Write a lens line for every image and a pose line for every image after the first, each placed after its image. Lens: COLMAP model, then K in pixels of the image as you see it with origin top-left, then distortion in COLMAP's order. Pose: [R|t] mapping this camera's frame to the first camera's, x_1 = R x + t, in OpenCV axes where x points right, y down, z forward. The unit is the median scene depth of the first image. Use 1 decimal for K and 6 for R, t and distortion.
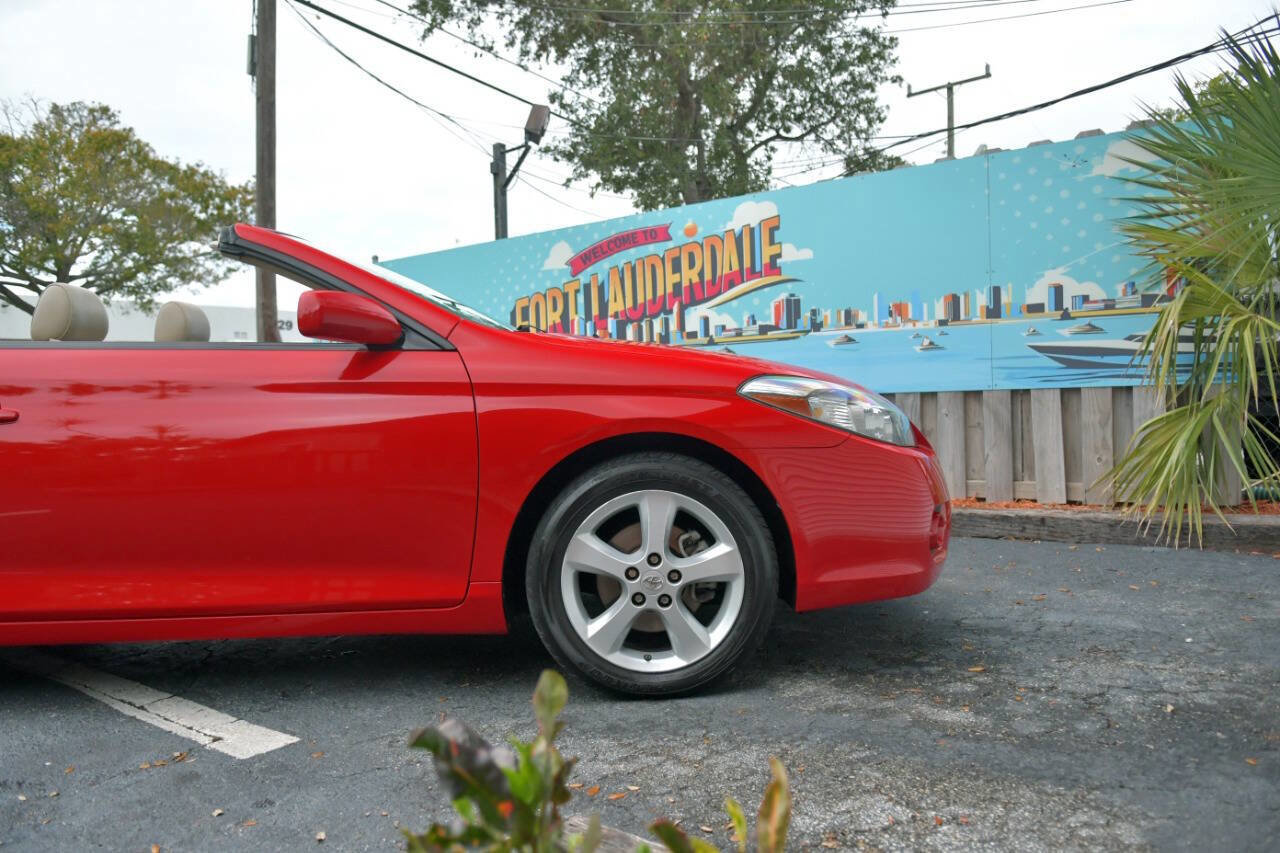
lens RADIAL K [[943.8, 0, 640.9], [0, 943.8, 427.4], [0, 0, 1]] dist [-0.042386, -0.006301]
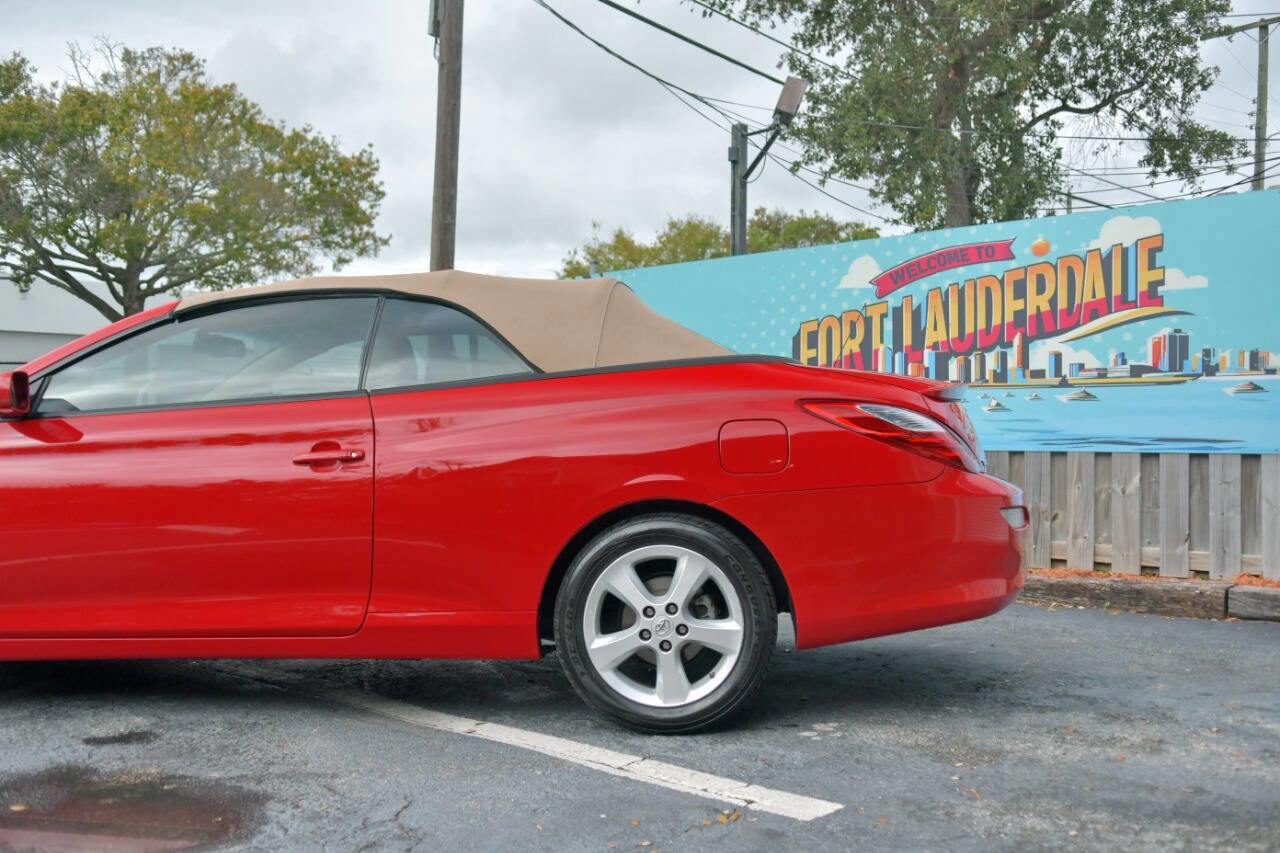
lens RADIAL K [[1242.4, 0, 640.4], [0, 1242.4, 429.9], [0, 0, 1]] dist [0.014499, -0.004639]
pose [[0.992822, 0.033388, -0.114849, -0.165867], [-0.036640, 0.998982, -0.026324, -0.006980], [0.113853, 0.030343, 0.993034, -0.126446]]
